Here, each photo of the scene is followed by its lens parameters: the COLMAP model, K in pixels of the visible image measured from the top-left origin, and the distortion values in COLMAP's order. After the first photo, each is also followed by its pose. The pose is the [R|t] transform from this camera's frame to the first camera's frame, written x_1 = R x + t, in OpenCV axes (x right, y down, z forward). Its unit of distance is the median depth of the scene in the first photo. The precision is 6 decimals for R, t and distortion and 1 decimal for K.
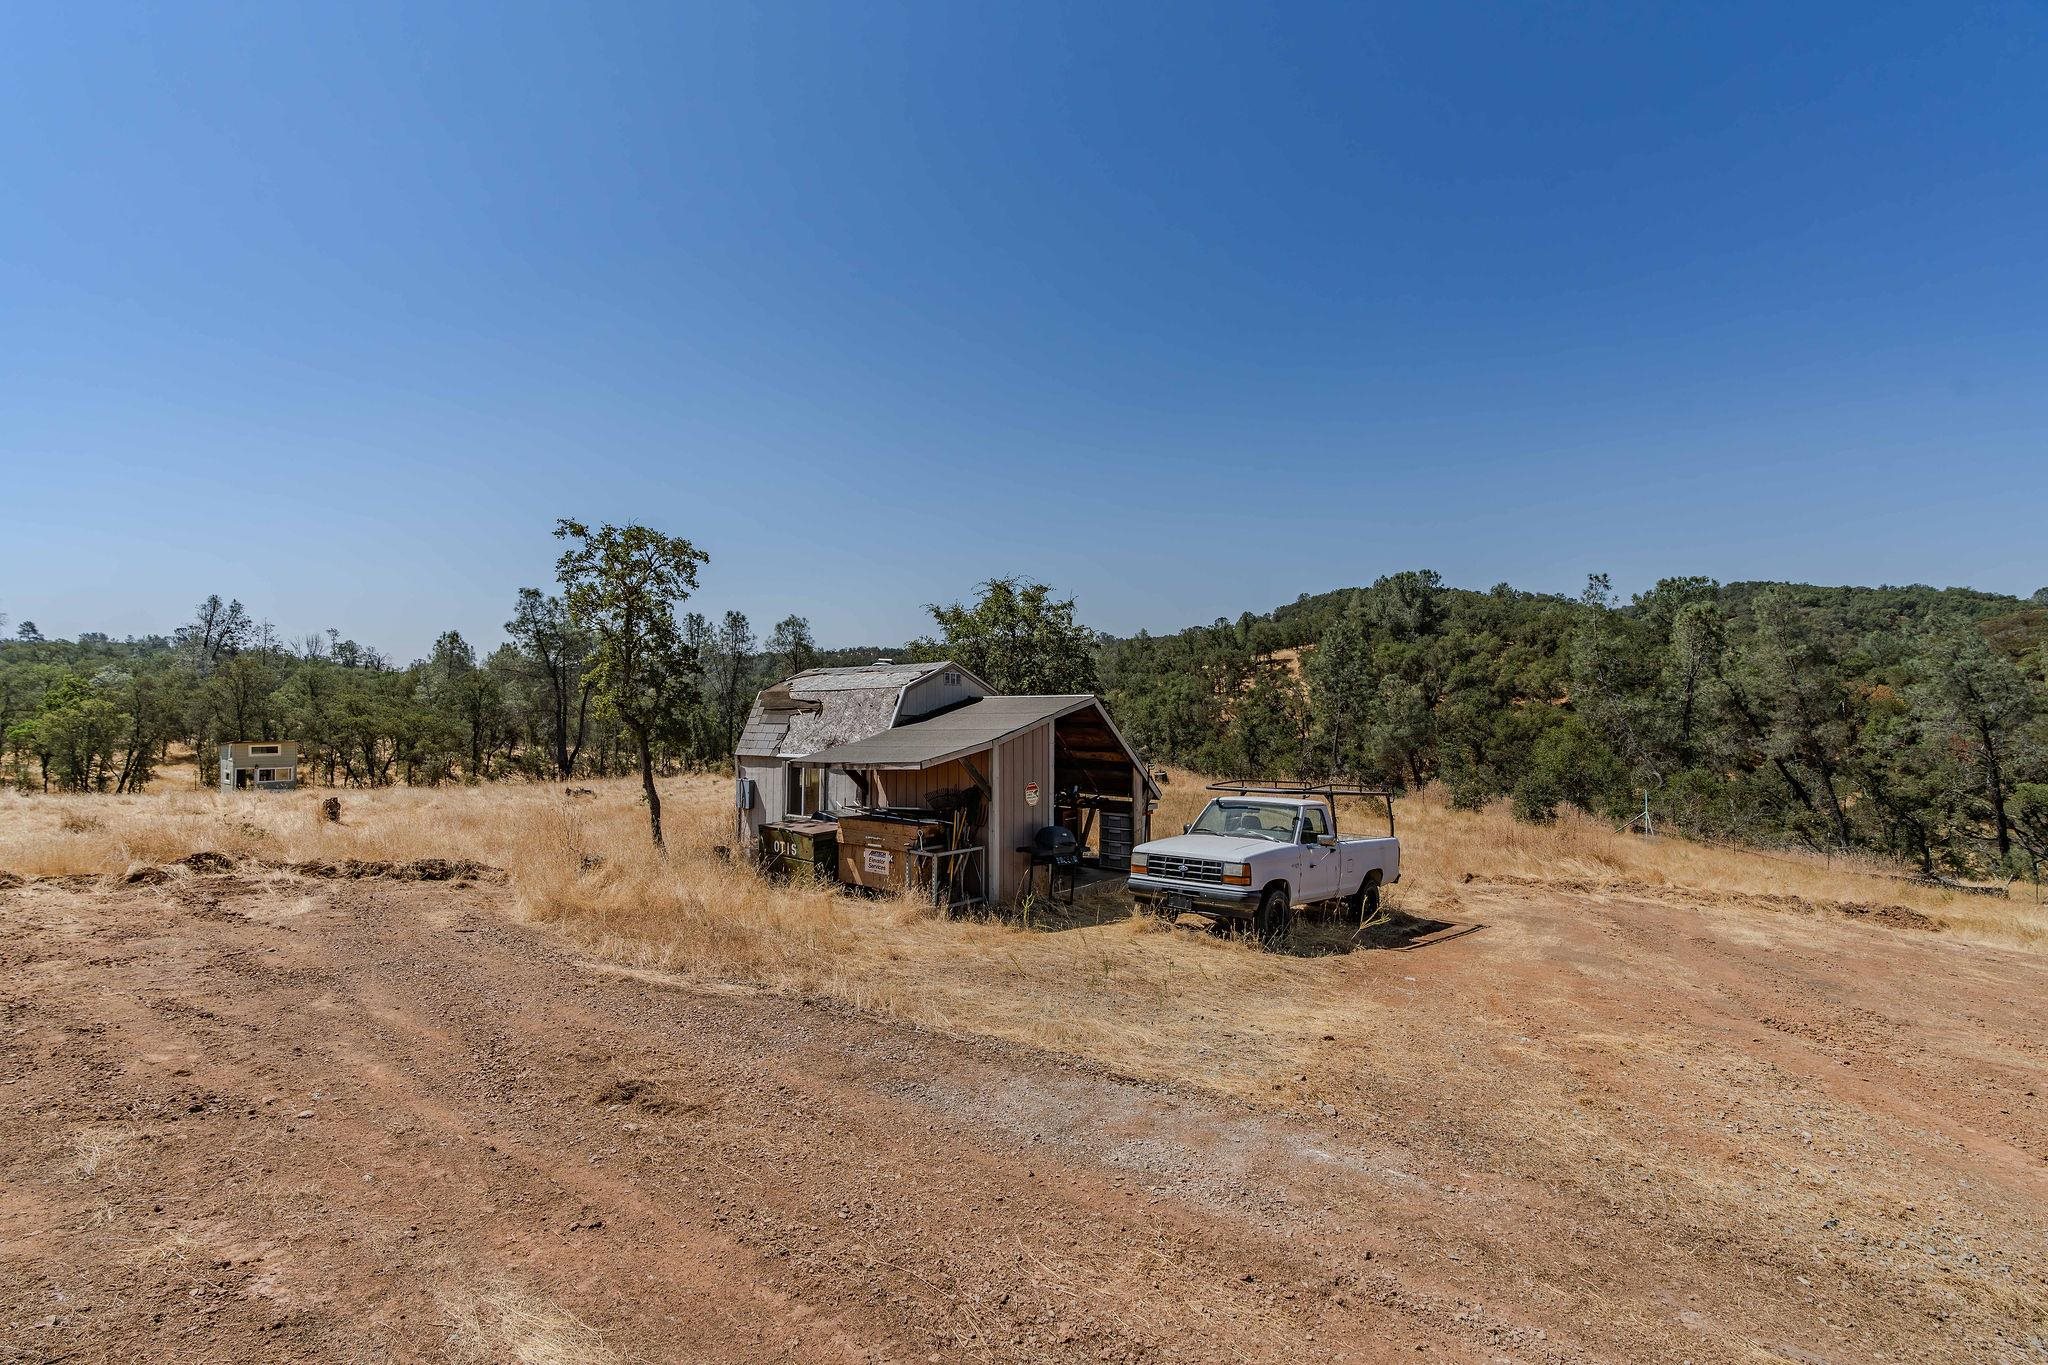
lens RADIAL K [[933.6, 0, 1025.3], [0, 933.6, 682.0], [0, 0, 1]] dist [-0.000577, -0.000183]
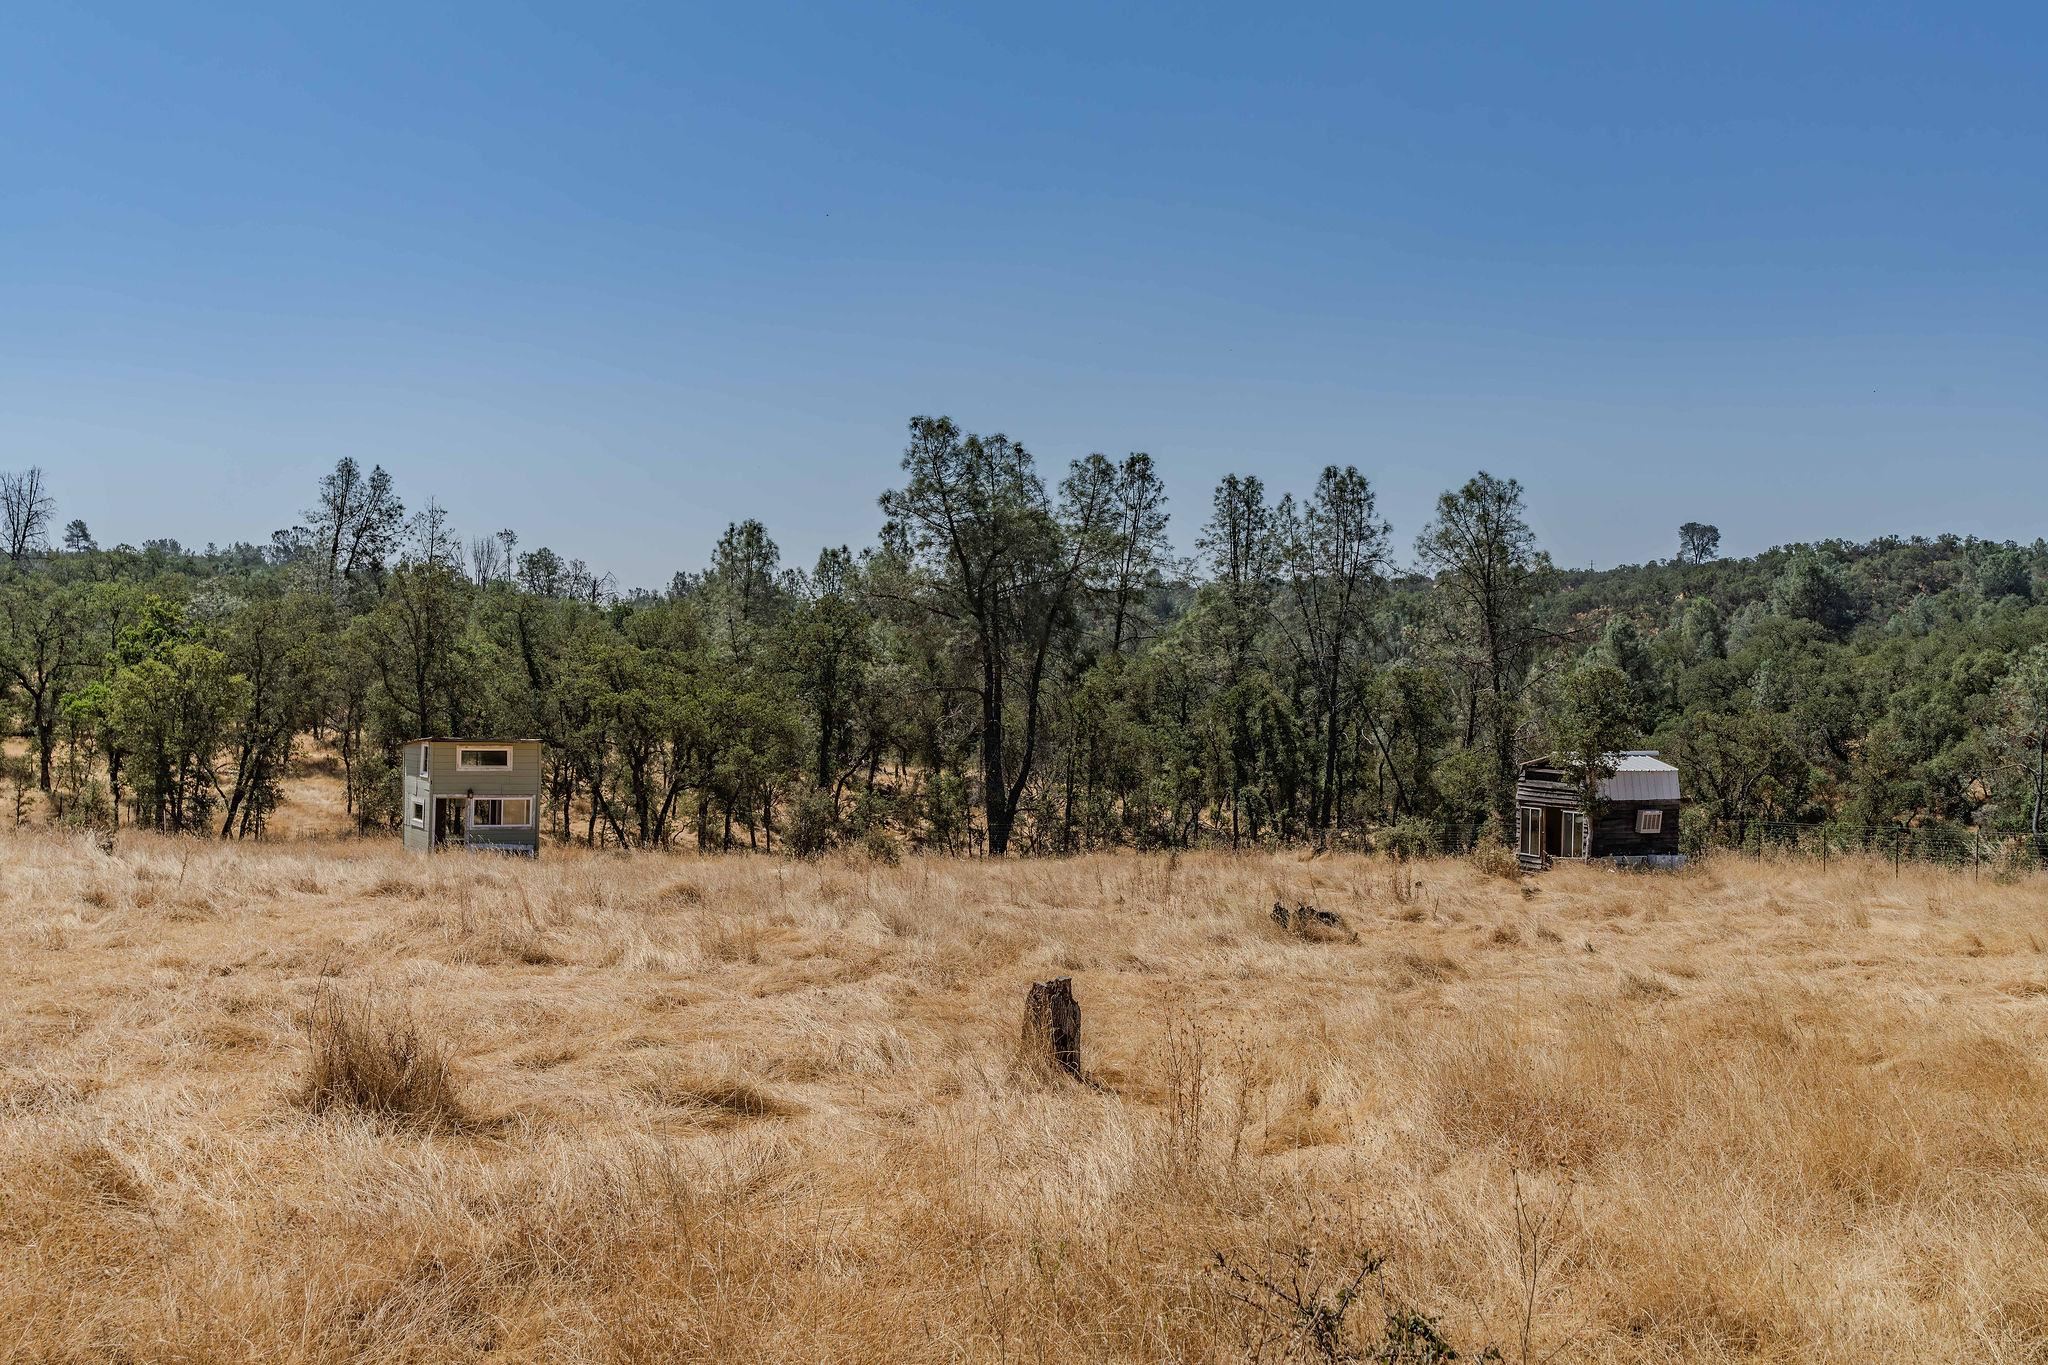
lens RADIAL K [[2071.4, 0, 1023.5], [0, 2071.4, 682.0], [0, 0, 1]] dist [0.001816, 0.000000]
pose [[0.924855, 0.023217, -0.379610, -0.110608], [-0.016608, 0.999648, 0.020675, 0.005984], [0.379957, -0.012817, 0.924915, 0.095028]]
